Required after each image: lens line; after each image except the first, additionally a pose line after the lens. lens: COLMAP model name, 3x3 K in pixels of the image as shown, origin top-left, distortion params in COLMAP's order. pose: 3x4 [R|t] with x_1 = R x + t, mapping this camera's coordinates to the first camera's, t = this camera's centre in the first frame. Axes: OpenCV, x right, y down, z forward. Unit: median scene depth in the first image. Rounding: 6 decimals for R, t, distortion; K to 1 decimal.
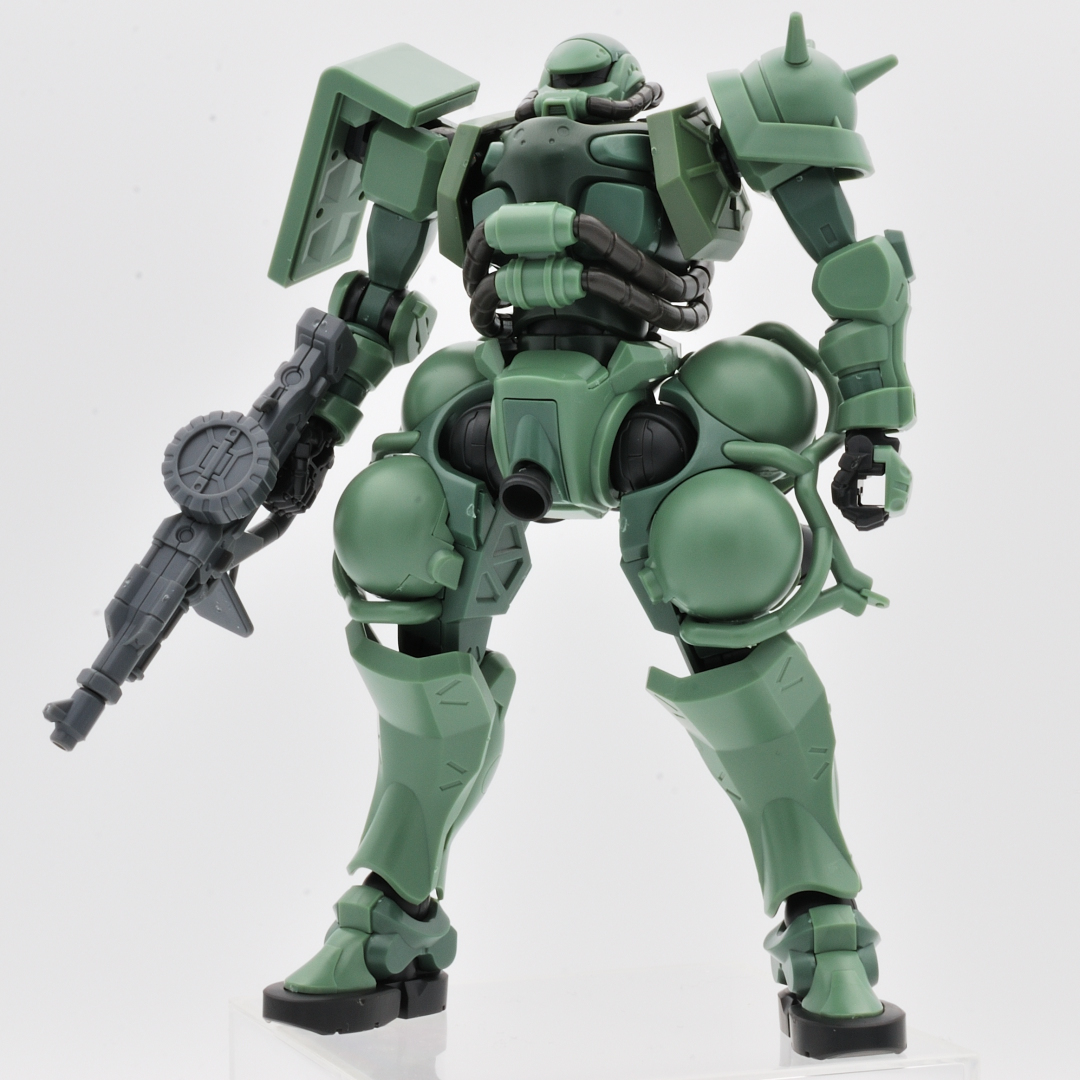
lens RADIAL K [[3204.5, 0, 504.0], [0, 3204.5, 540.2], [0, 0, 1]] dist [0.022930, -0.976837]
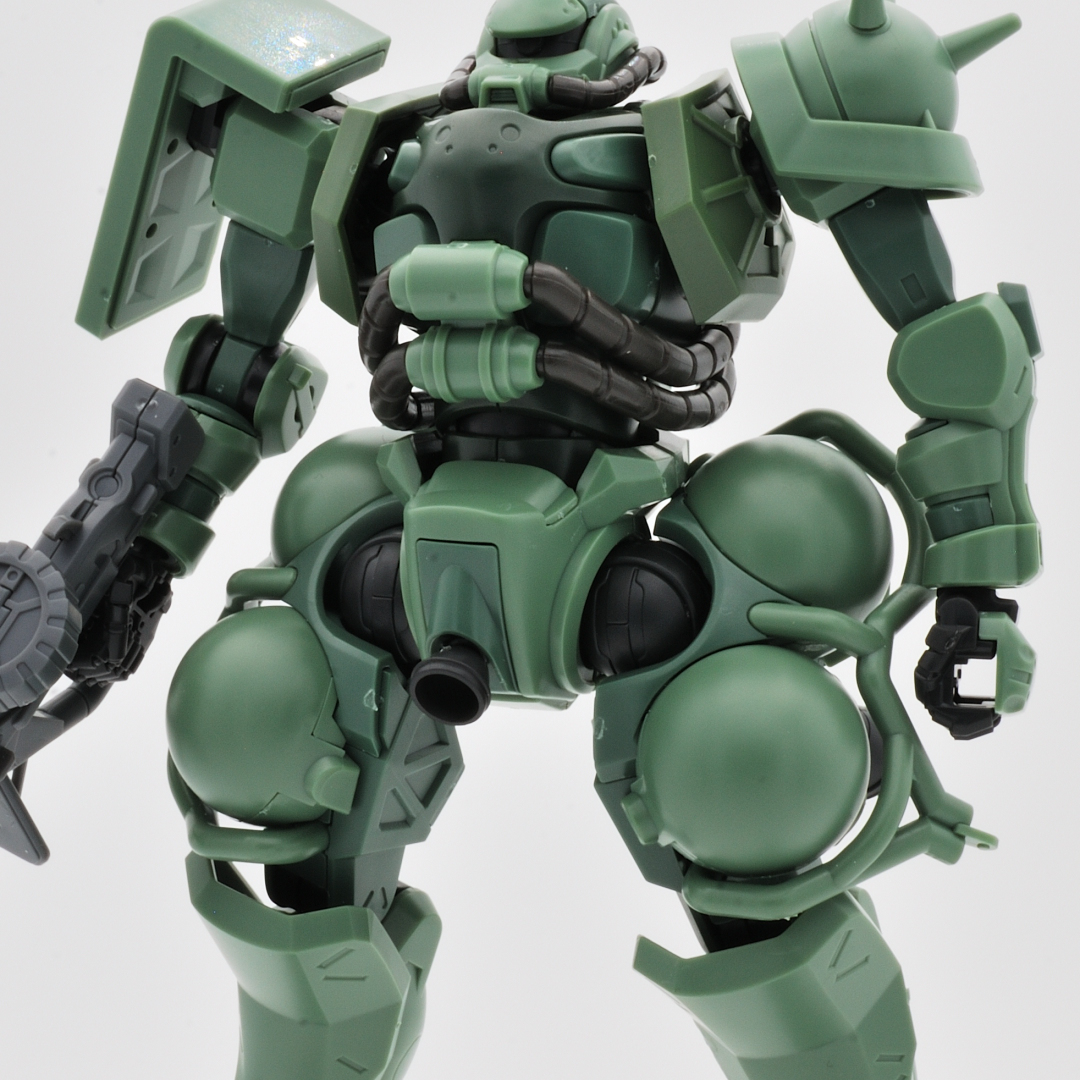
lens RADIAL K [[3830.8, 0, 540.0], [0, 3830.8, 540.0], [0, 0, 1]] dist [0.144465, -3.512809]
pose [[0.999909, 0.005013, 0.012538, 0.014748], [-0.005500, 0.999218, 0.039150, -0.073383], [-0.012332, -0.039216, 0.999155, 0.208989]]
